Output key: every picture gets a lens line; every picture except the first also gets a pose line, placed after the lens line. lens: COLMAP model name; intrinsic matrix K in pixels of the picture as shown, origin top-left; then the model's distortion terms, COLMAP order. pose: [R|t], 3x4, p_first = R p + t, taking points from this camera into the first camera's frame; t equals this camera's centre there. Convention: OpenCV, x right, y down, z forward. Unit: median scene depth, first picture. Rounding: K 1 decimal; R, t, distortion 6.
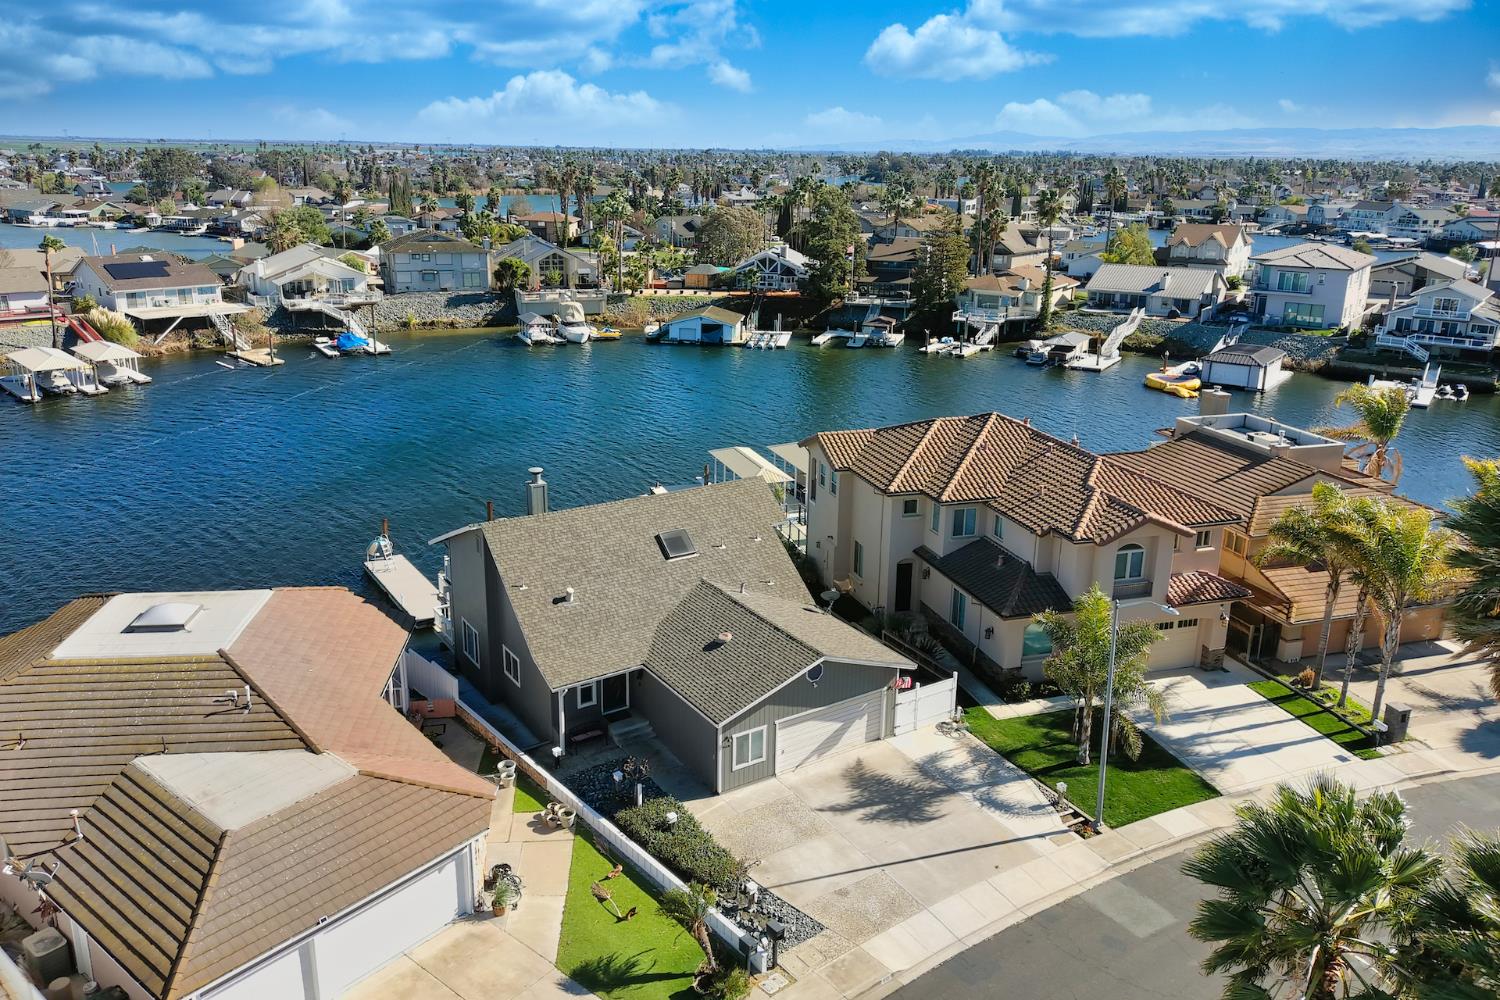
lens RADIAL K [[1113.1, 0, 750.0], [0, 1113.1, 500.0], [0, 0, 1]] dist [0.106893, -0.152085]
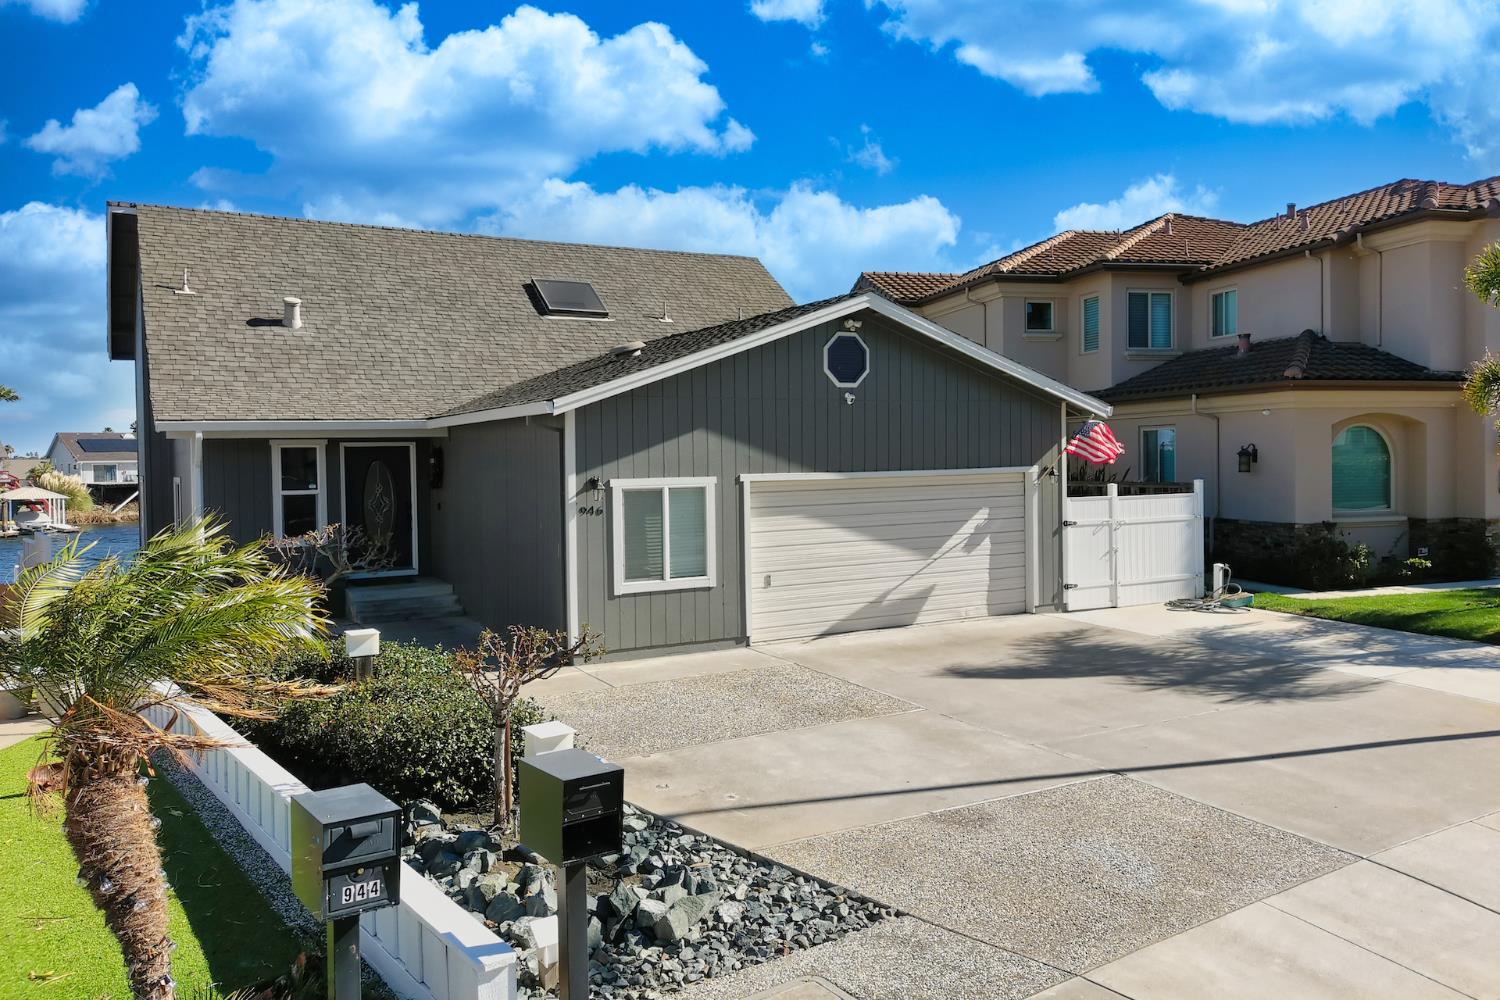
lens RADIAL K [[1113.1, 0, 750.0], [0, 1113.1, 500.0], [0, 0, 1]] dist [0.106893, -0.152085]
pose [[0.997869, -0.030064, -0.057908, 0.013503], [0.013828, 0.964803, -0.262608, 0.087750], [0.063765, 0.261248, 0.963163, 0.191515]]
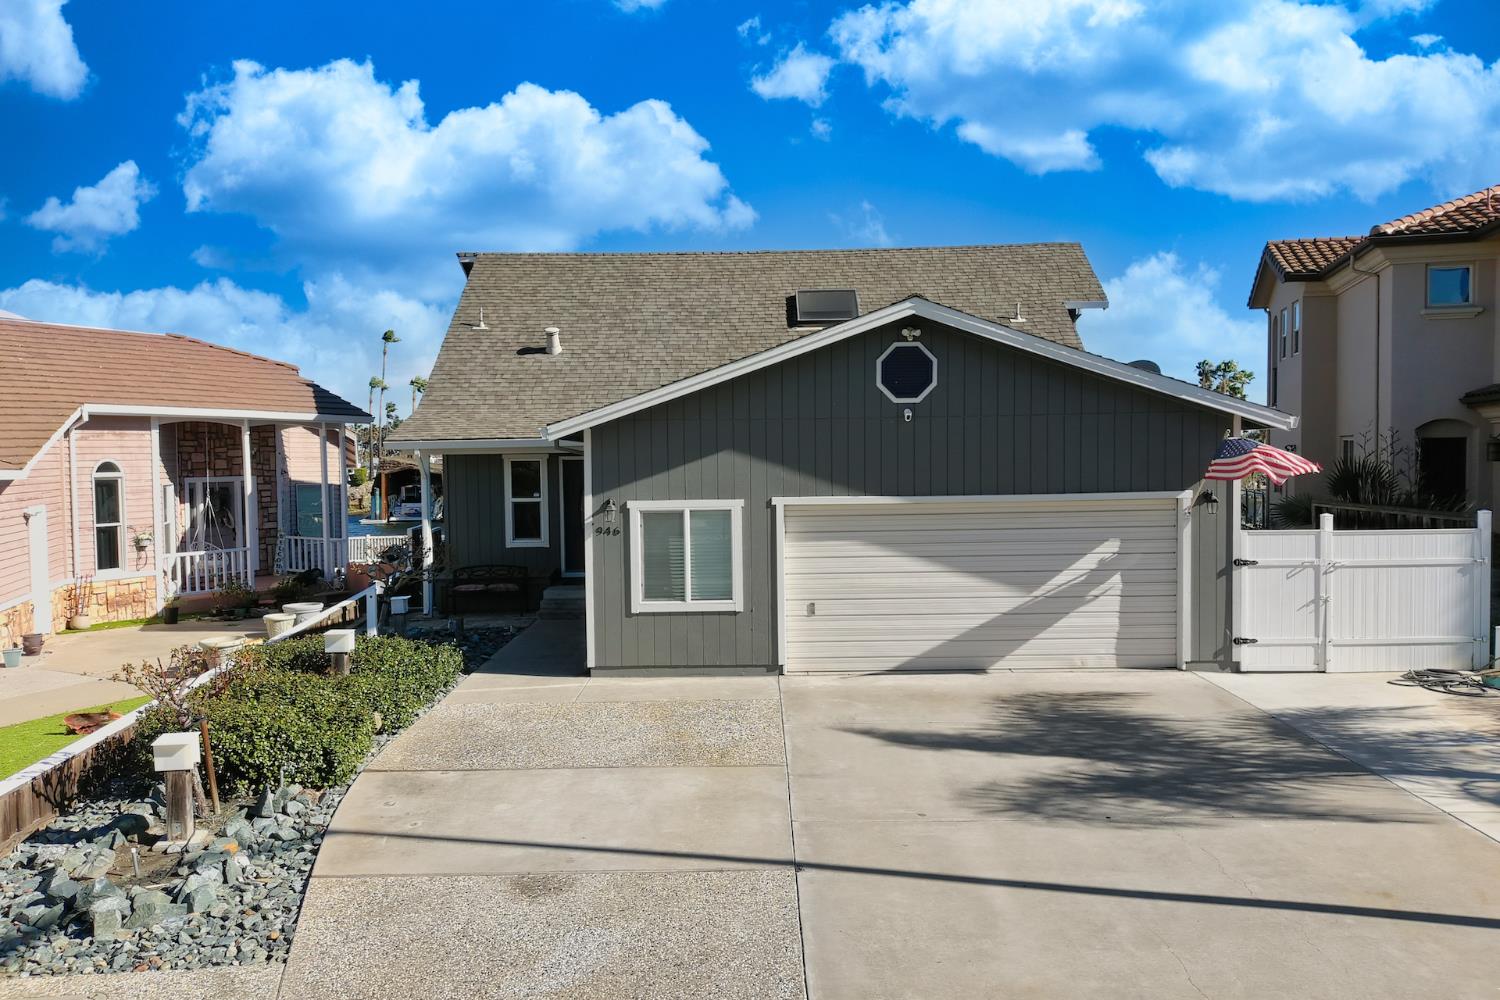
lens RADIAL K [[1116.6, 0, 746.9], [0, 1116.6, 520.7], [0, 0, 1]] dist [0.118228, -0.190593]
pose [[0.835143, 0.004249, -0.550016, 0.060669], [-0.138802, 0.969234, -0.203270, 0.080881], [0.532231, 0.246103, 0.810040, 0.208934]]
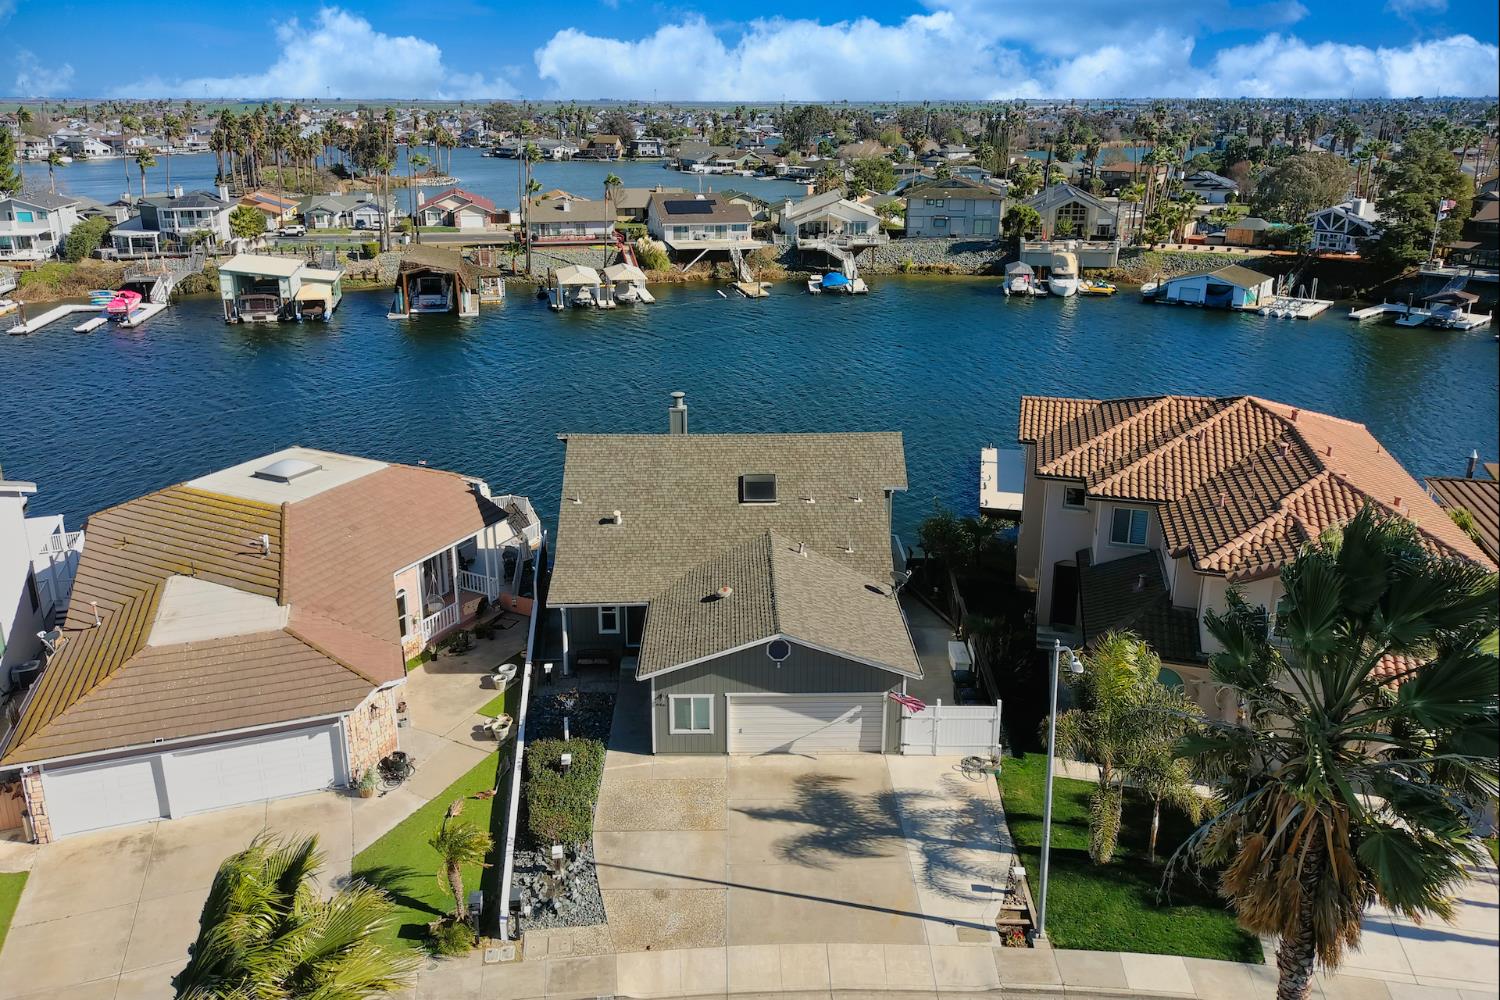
lens RADIAL K [[1115.3, 0, 745.7], [0, 1115.3, 455.7], [0, 0, 1]] dist [0.119038, -0.188352]
pose [[0.846817, 0.147043, -0.511156, 0.135686], [-0.147813, 0.988230, 0.039404, -0.007677], [0.510934, 0.042187, 0.858584, 0.068399]]
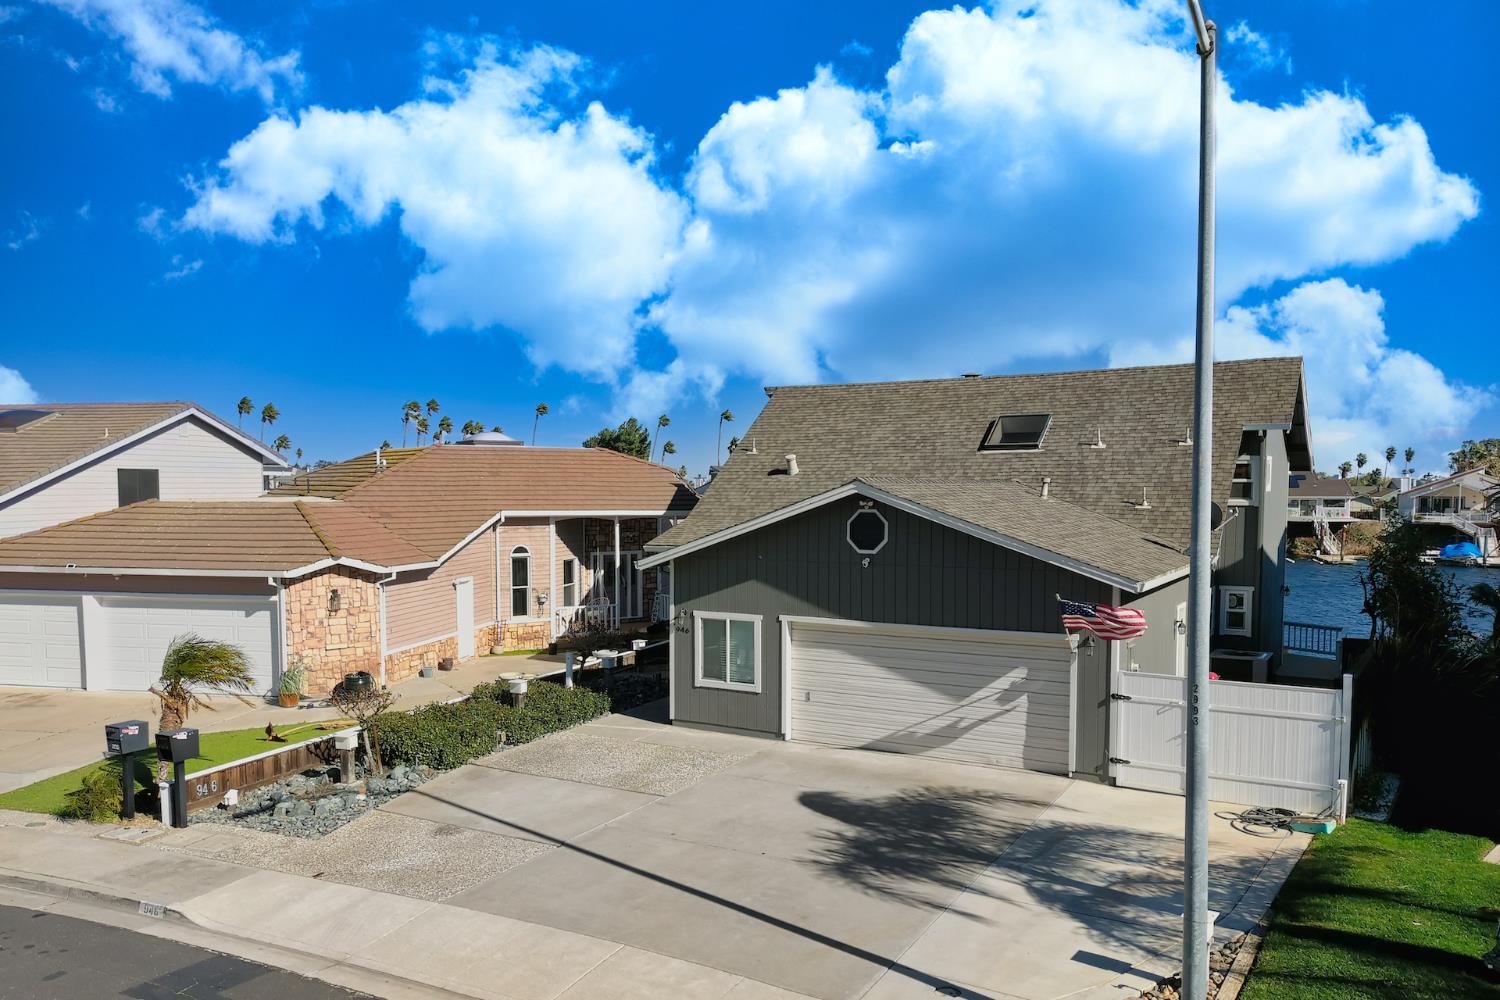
lens RADIAL K [[1114.7, 0, 741.3], [0, 1114.7, 573.6], [0, 0, 1]] dist [0.117556, -0.186756]
pose [[0.448234, 0.054249, -0.892269, 0.132715], [-0.260771, 0.962677, -0.072470, 0.064367], [0.855035, 0.265161, 0.445651, 0.222172]]
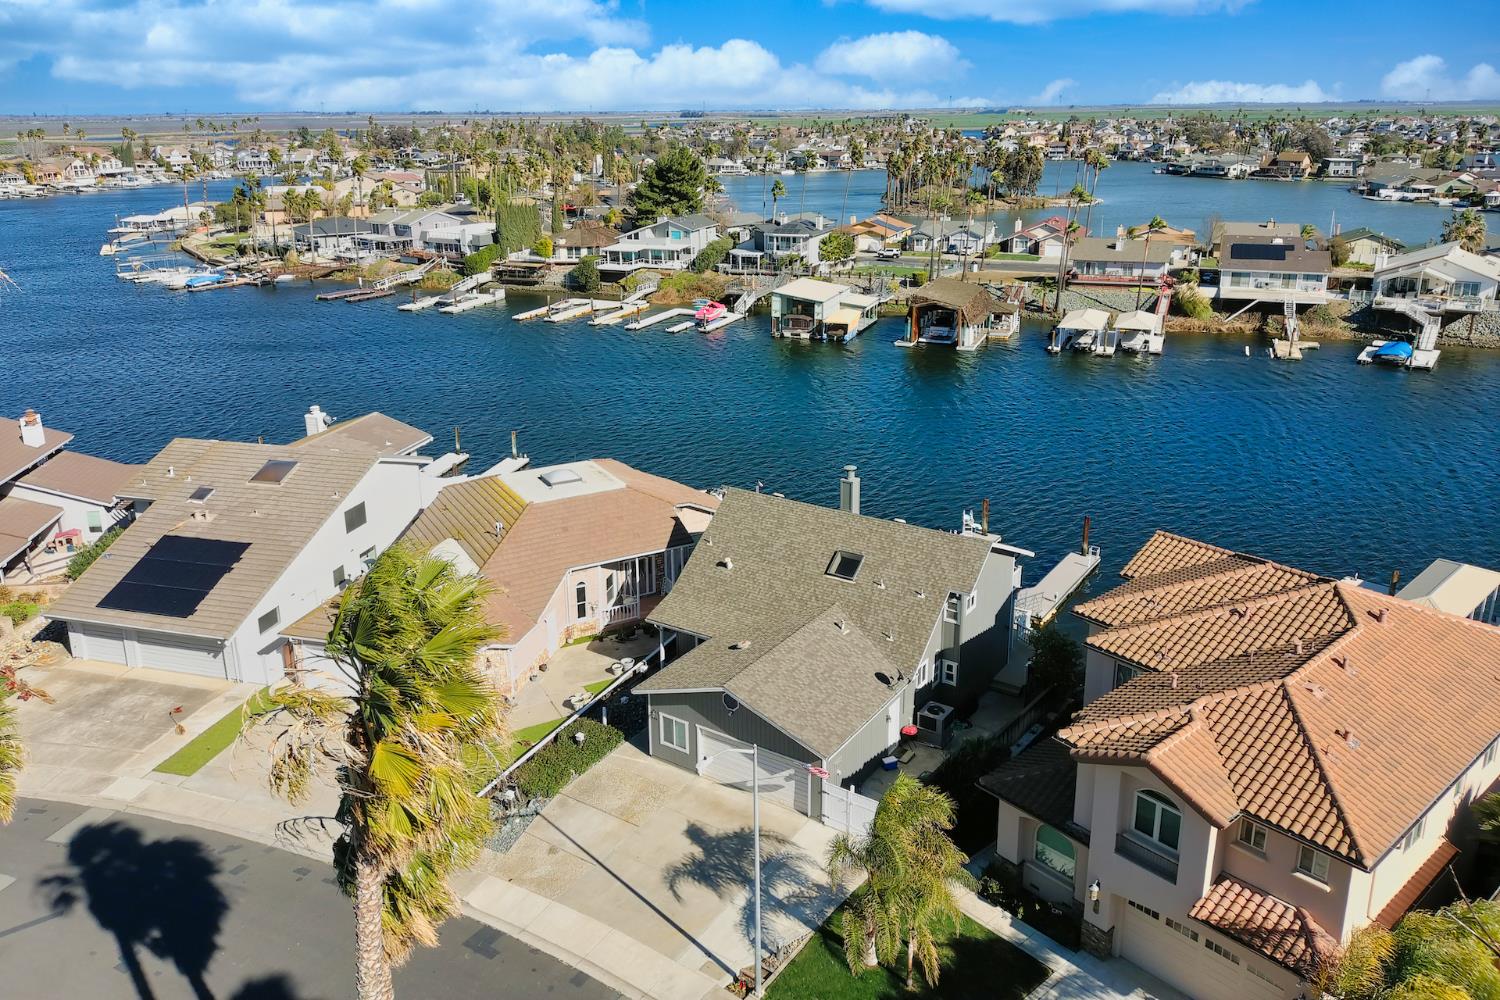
lens RADIAL K [[1115.3, 0, 745.7], [0, 1115.3, 455.7], [0, 0, 1]] dist [0.119038, -0.188352]
pose [[0.394318, 0.254437, -0.883049, 0.274069], [-0.260514, 0.952437, 0.158100, -0.068766], [0.881275, 0.167705, 0.441848, 0.151038]]
